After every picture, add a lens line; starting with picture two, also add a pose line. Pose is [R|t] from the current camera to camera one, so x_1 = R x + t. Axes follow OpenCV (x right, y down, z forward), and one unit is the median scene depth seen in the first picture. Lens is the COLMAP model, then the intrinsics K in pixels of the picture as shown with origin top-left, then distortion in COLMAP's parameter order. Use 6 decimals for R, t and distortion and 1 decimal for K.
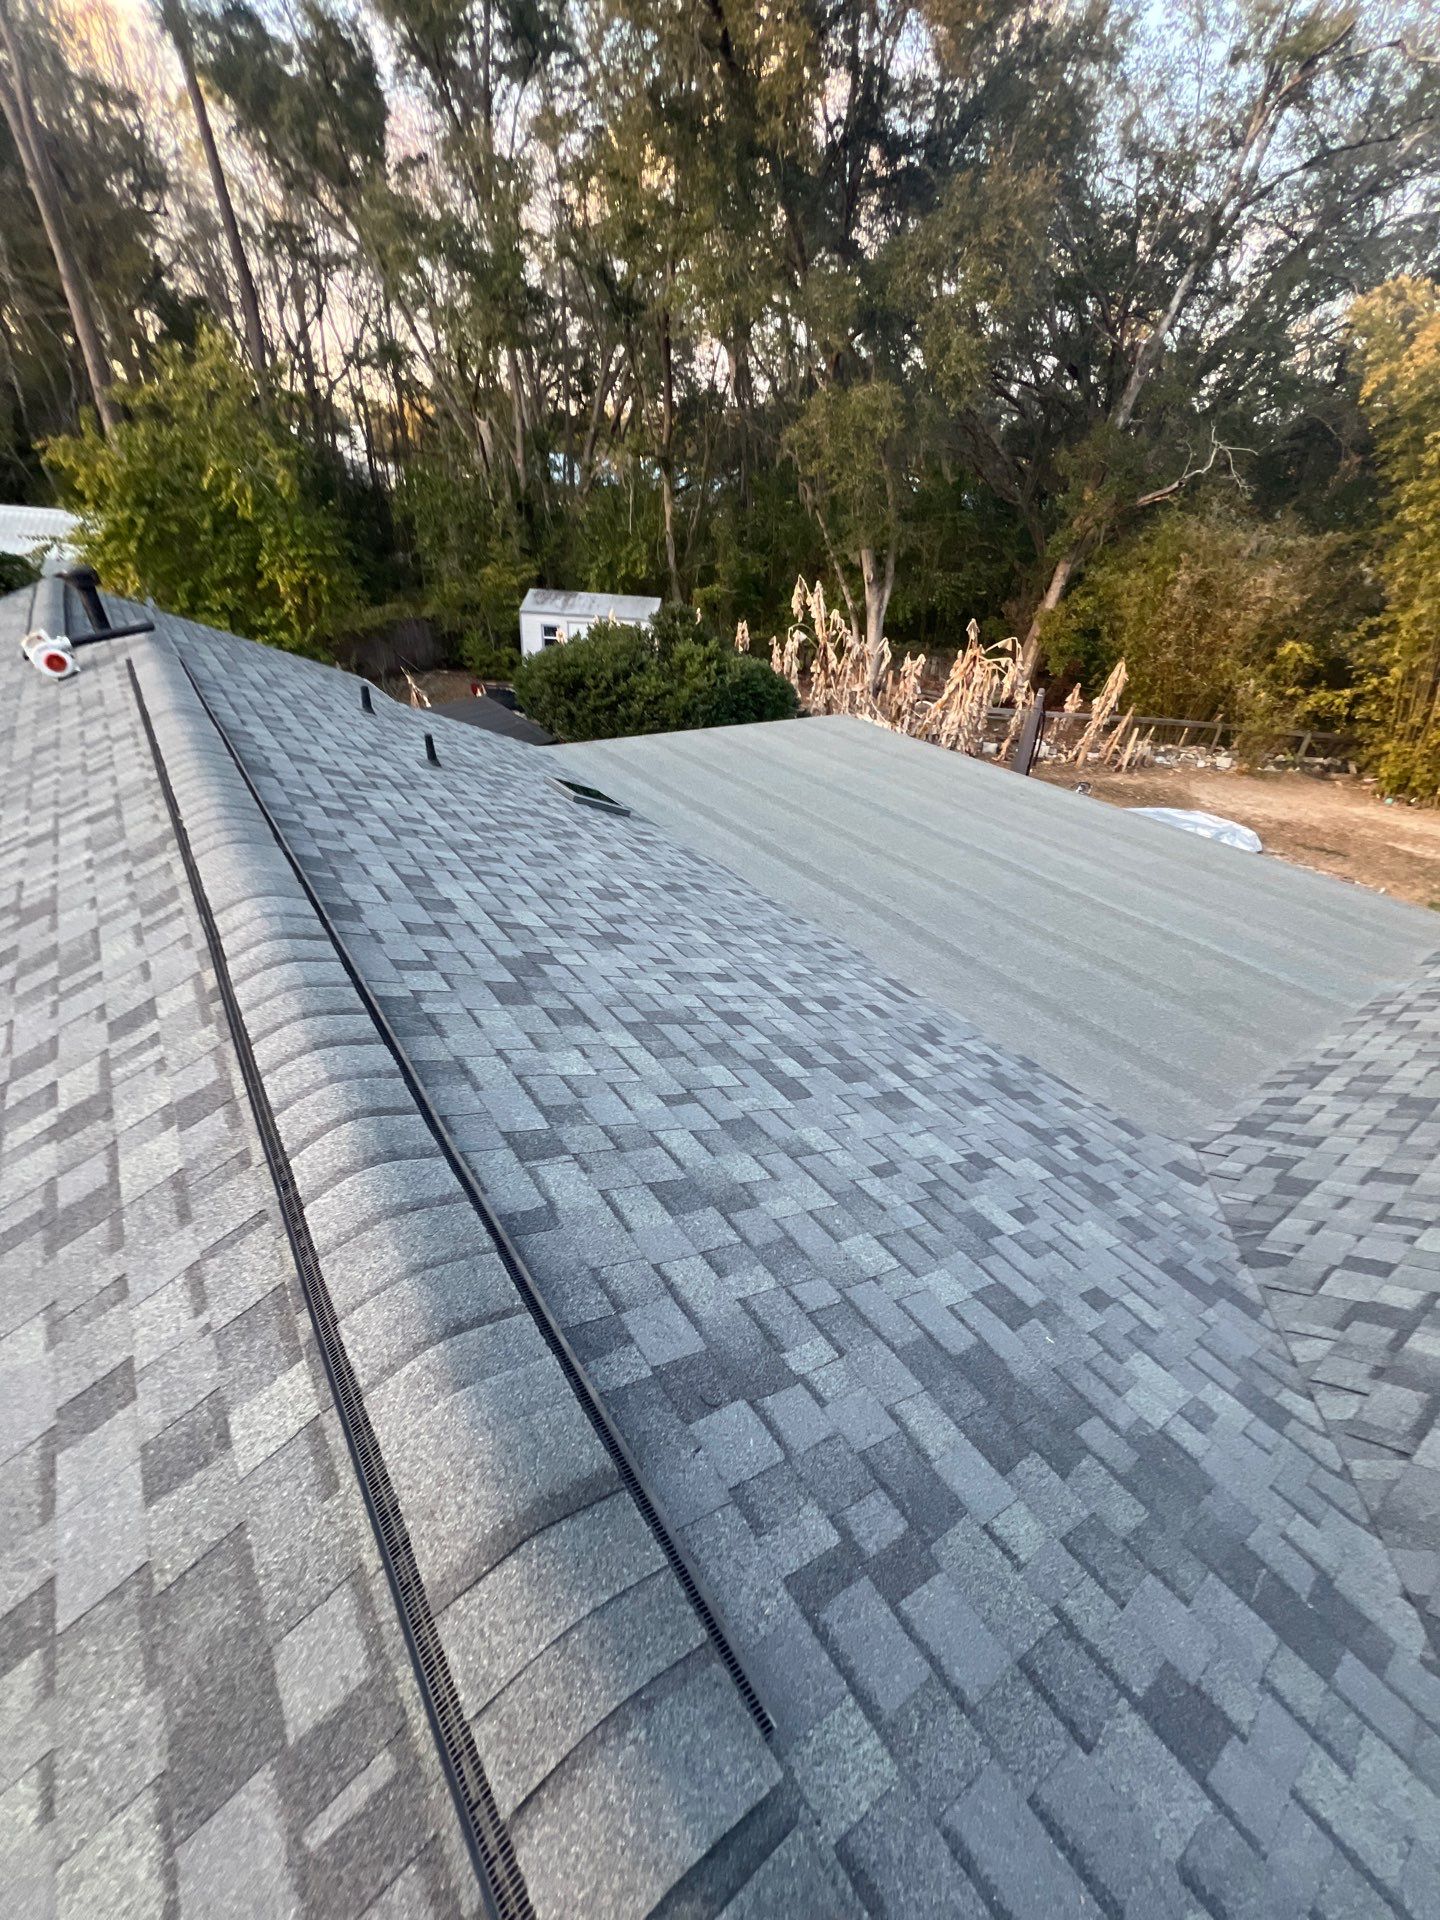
lens RADIAL K [[767.7, 0, 718.0], [0, 767.7, 959.6], [0, 0, 1]] dist [0.003890, -0.000436]
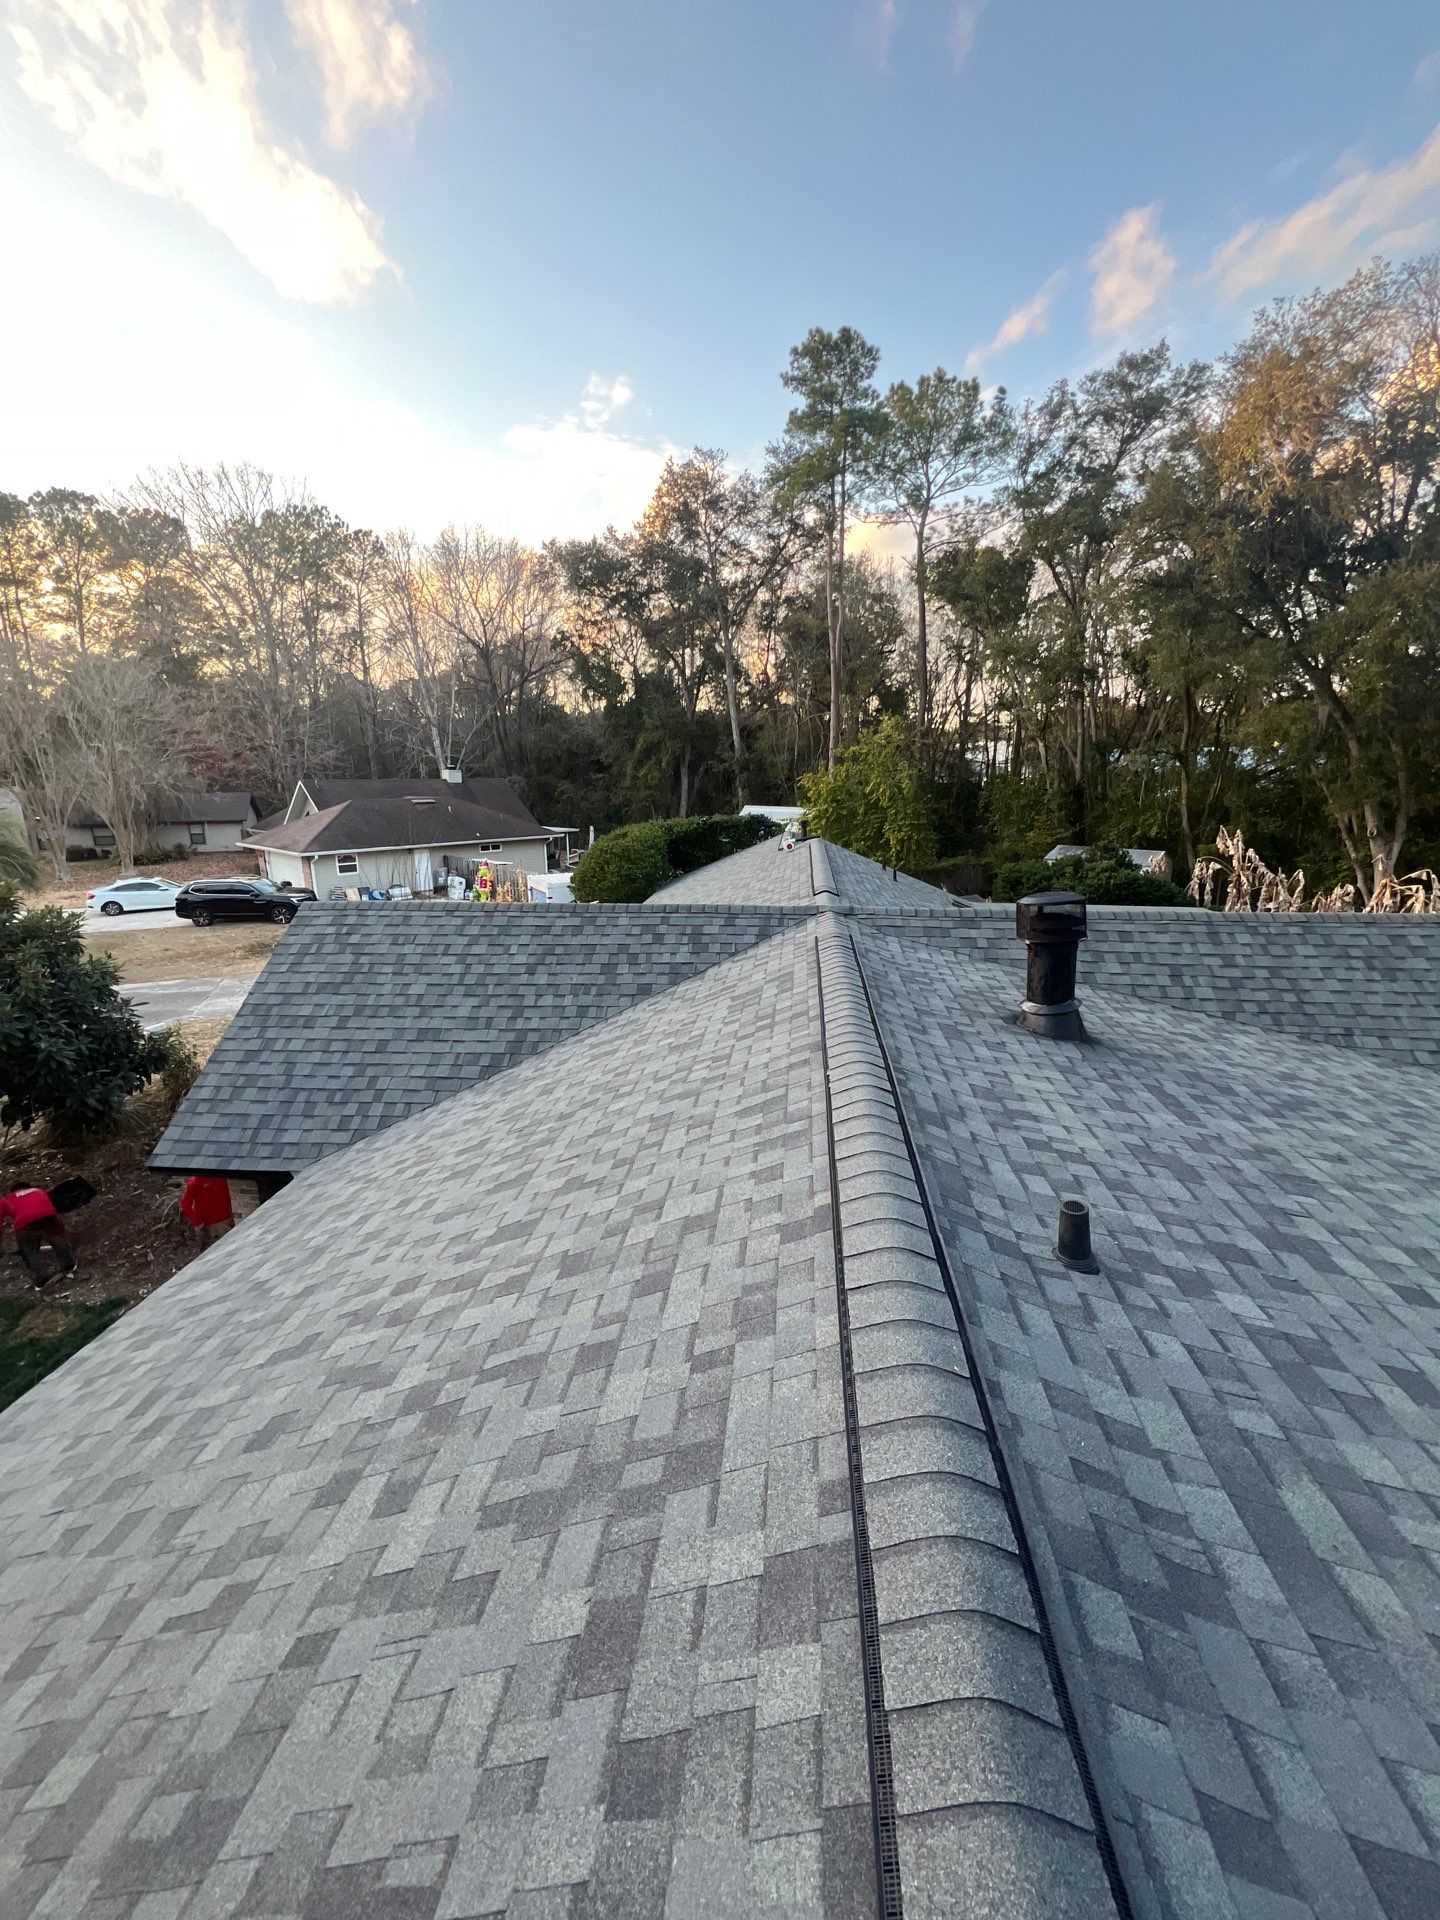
lens RADIAL K [[767.7, 0, 718.0], [0, 767.7, 959.6], [0, 0, 1]] dist [0.003890, -0.000436]
pose [[0.745644, 0.096121, -0.659375, 0.341367], [-0.302474, 0.930543, -0.206397, 0.264231], [0.593738, 0.353342, 0.722928, -0.423463]]
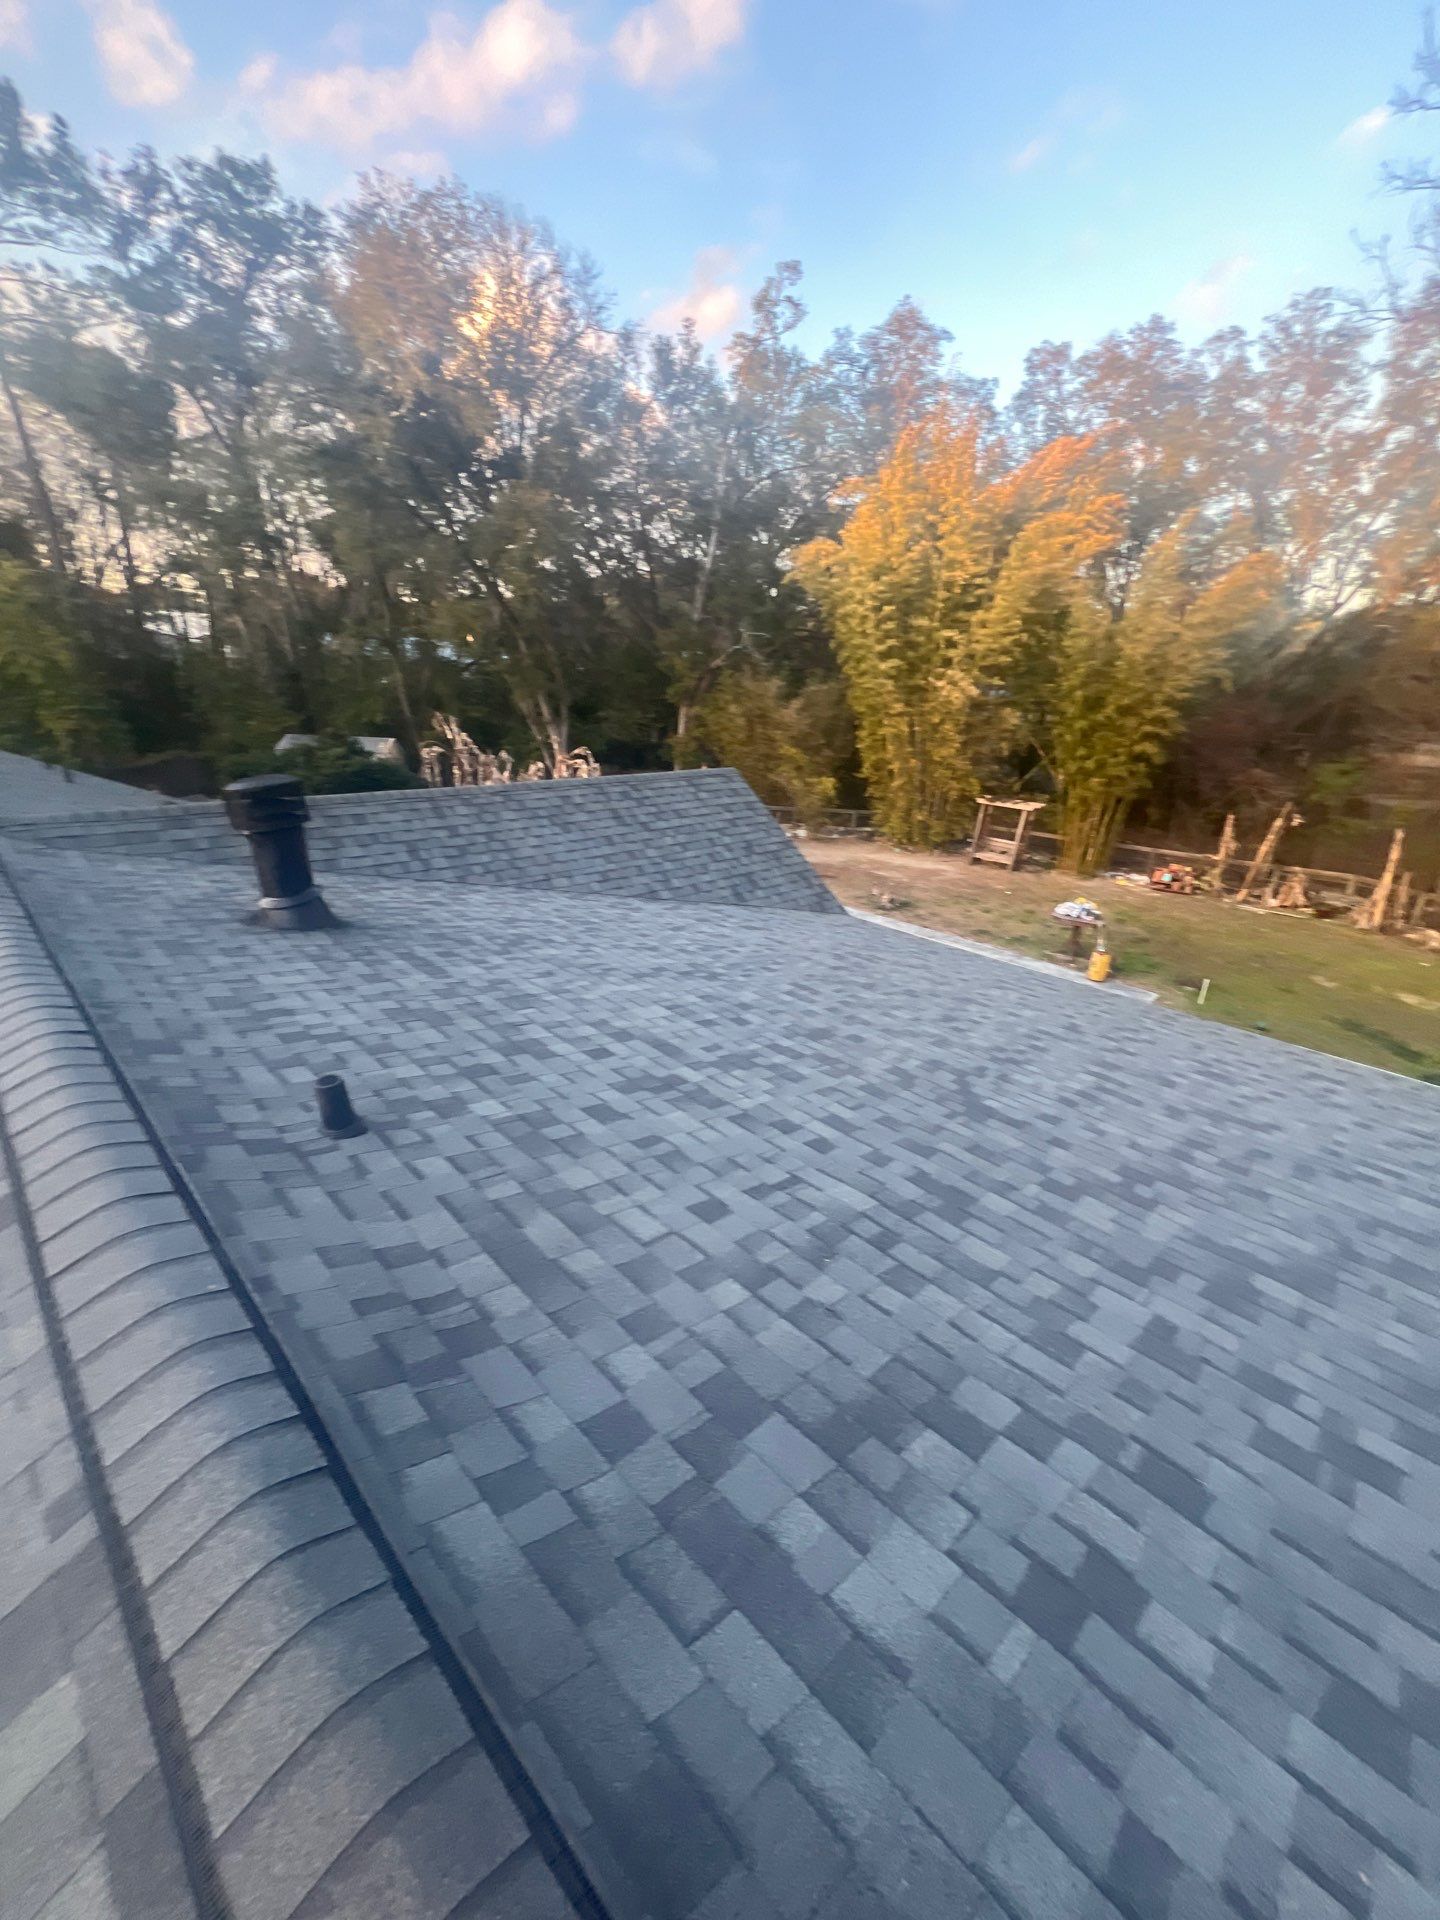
lens RADIAL K [[767.7, 0, 718.0], [0, 767.7, 959.6], [0, 0, 1]] dist [0.003890, -0.000436]
pose [[0.984896, -0.072695, 0.157150, 0.354495], [0.099813, 0.979988, -0.172225, 0.268127], [-0.141485, 0.185309, 0.972441, -0.417419]]
